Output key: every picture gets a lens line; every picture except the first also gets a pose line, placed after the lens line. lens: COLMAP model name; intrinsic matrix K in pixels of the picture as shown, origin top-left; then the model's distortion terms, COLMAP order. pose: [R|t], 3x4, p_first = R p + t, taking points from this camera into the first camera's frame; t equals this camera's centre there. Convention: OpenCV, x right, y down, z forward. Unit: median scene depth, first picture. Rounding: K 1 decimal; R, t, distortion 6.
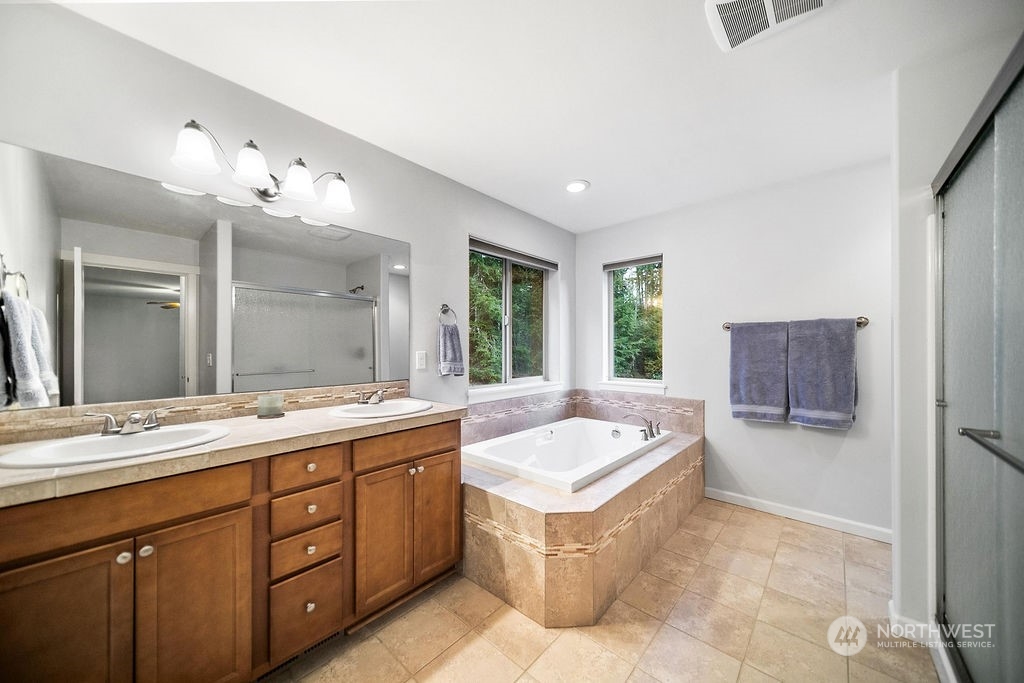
lens RADIAL K [[364.8, 0, 511.5], [0, 364.8, 346.7], [0, 0, 1]] dist [0.010237, 0.000049]
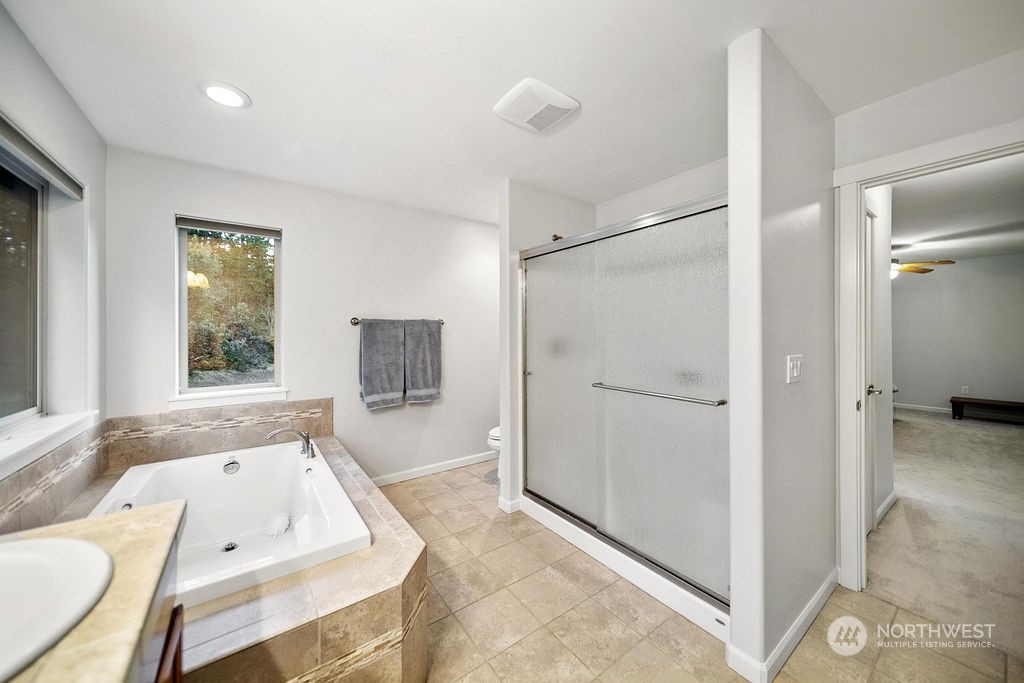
lens RADIAL K [[364.8, 0, 512.8], [0, 364.8, 334.3], [0, 0, 1]] dist [0.010237, 0.000049]
pose [[0.211915, -0.002981, 0.977284, -0.355675], [-0.002504, 0.999990, 0.003593, -0.026673], [-0.977285, -0.003208, 0.211905, 0.391965]]
